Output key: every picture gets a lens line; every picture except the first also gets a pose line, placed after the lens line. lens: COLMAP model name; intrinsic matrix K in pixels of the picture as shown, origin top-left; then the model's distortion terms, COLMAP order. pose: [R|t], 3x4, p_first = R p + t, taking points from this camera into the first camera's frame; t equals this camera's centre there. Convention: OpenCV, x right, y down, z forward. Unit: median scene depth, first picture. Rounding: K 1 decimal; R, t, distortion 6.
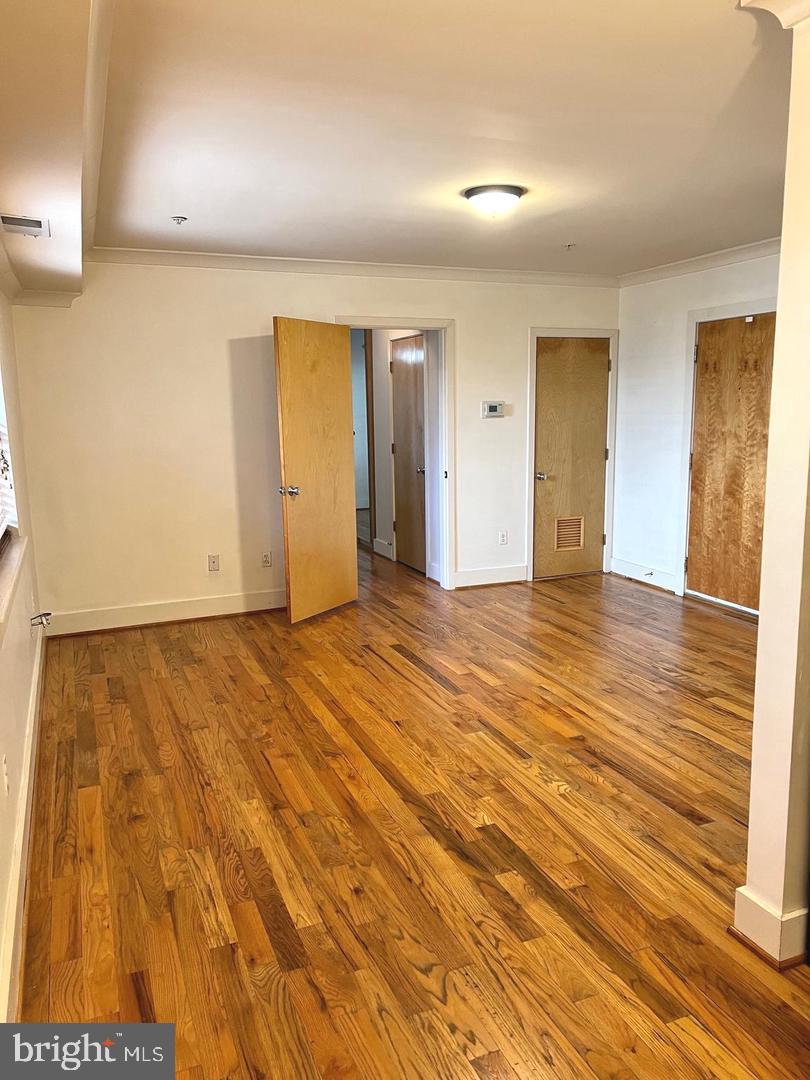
lens RADIAL K [[805.4, 0, 406.6], [0, 805.4, 541.2], [0, 0, 1]] dist [0.040294, -0.038713]
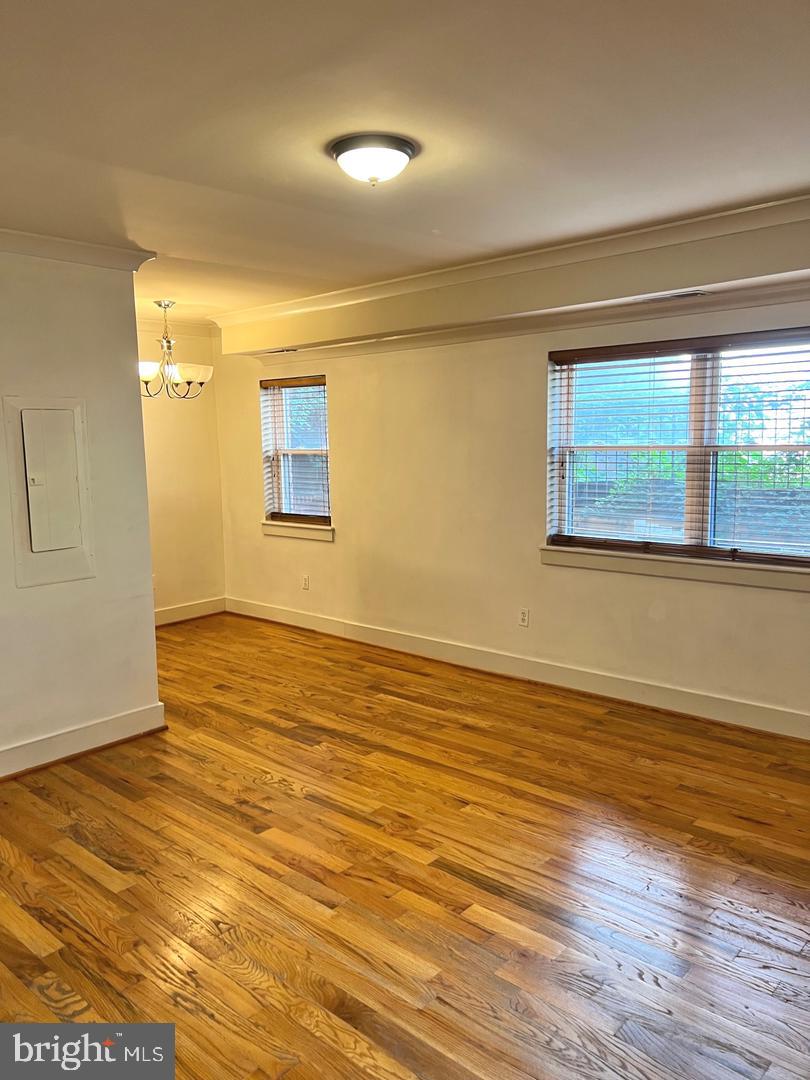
lens RADIAL K [[805.4, 0, 402.6], [0, 805.4, 539.8], [0, 0, 1]] dist [0.040294, -0.038713]
pose [[-0.905132, 0.088346, -0.415850, 0.441428], [-0.038157, 0.957339, 0.286436, -0.338059], [0.423415, 0.275130, -0.863148, 1.864407]]
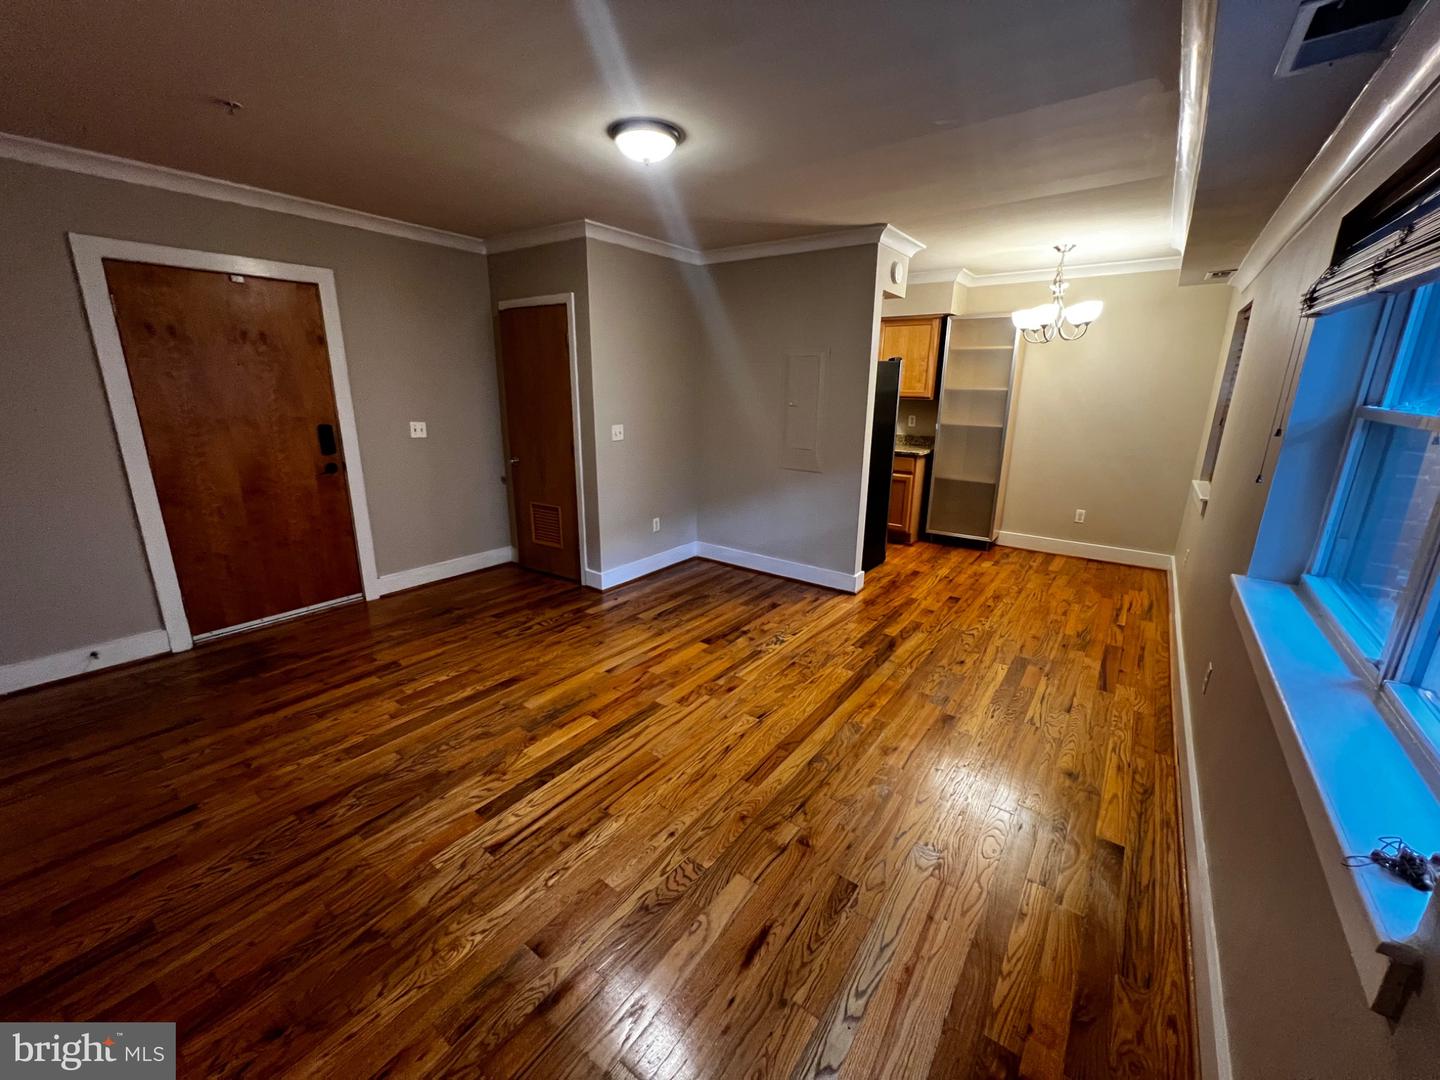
lens RADIAL K [[577.3, 0, 720.7], [0, 577.3, 535.8], [0, 0, 1]] dist [-0.003766, -0.000240]
pose [[-0.518535, -0.215805, 0.827375, -0.583352], [0.138104, 0.933784, 0.330113, -0.243965], [-0.843830, 0.285438, -0.454396, 1.460048]]
